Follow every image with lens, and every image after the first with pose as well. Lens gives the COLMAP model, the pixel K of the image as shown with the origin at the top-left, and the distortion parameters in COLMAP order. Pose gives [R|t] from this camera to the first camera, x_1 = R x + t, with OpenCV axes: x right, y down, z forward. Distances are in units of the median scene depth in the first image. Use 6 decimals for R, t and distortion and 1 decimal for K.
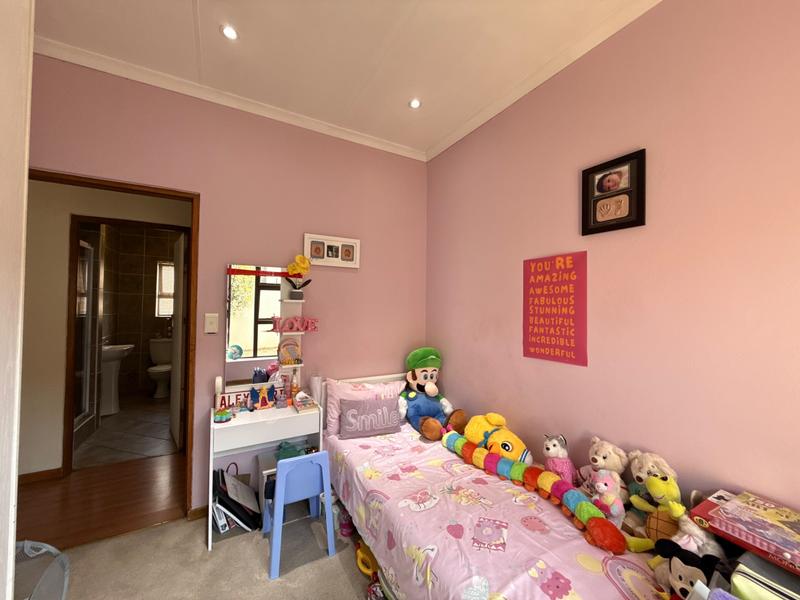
lens RADIAL K [[318.3, 0, 397.2], [0, 318.3, 301.3], [0, 0, 1]] dist [0.000489, 0.000485]
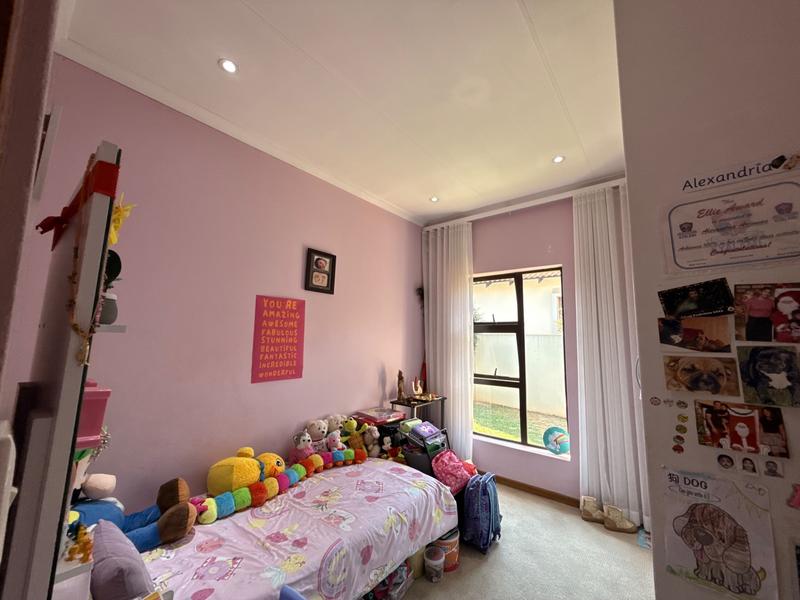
lens RADIAL K [[318.3, 0, 397.2], [0, 318.3, 301.3], [0, 0, 1]] dist [0.000489, 0.000485]
pose [[-0.364373, 0.089351, 0.926957, -0.919046], [-0.035180, 0.993355, -0.109580, -0.002843], [-0.930588, -0.072538, -0.358808, 1.075872]]
